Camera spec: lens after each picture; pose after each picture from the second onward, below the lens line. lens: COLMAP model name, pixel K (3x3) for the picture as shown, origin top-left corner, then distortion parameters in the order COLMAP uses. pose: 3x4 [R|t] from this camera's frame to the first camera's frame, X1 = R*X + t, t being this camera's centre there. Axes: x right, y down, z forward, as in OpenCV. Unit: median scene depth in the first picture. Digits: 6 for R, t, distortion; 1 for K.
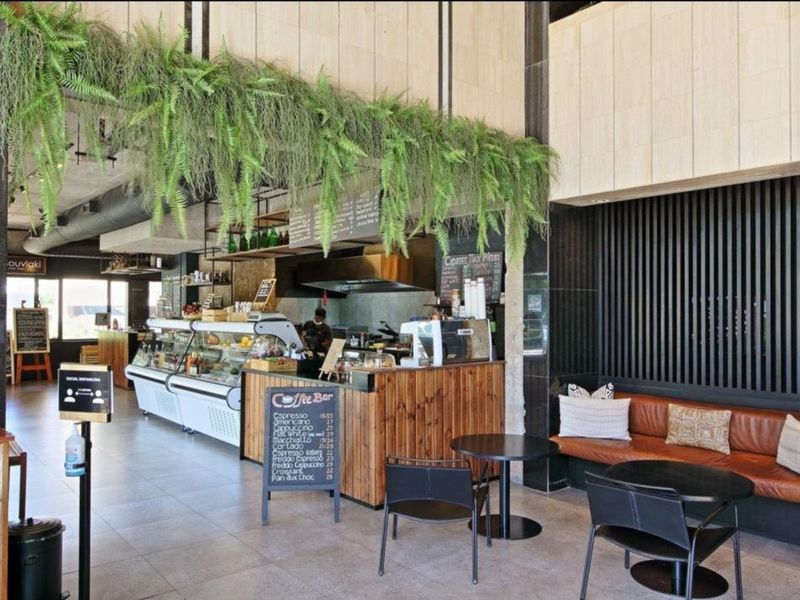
lens RADIAL K [[602.0, 0, 400.0], [0, 602.0, 300.0], [0, 0, 1]] dist [0.006184, 0.003981]
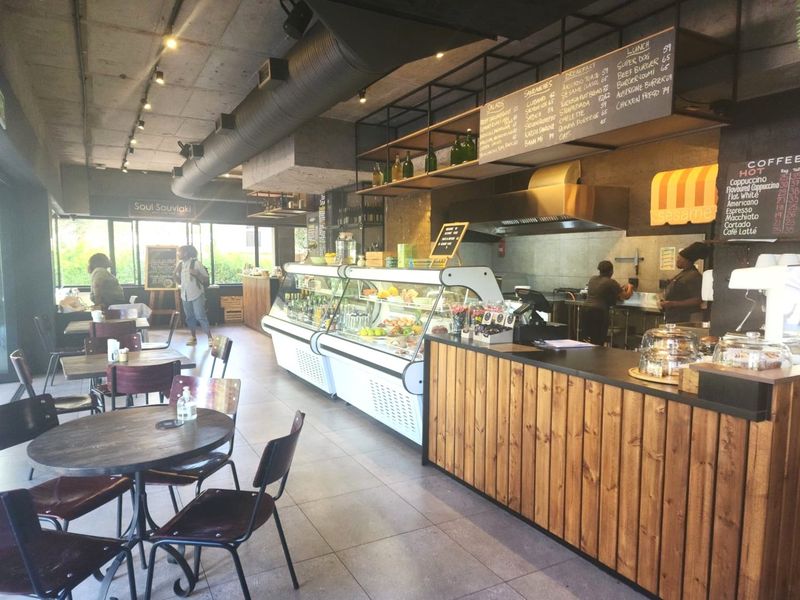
lens RADIAL K [[548.2, 0, 400.0], [0, 548.2, 300.0], [0, 0, 1]] dist [0.001585, 0.000621]
pose [[0.979063, 0.014420, -0.203047, -0.148301], [0.004431, 0.995742, 0.092077, 0.014347], [0.203511, -0.091049, 0.974830, 0.351889]]
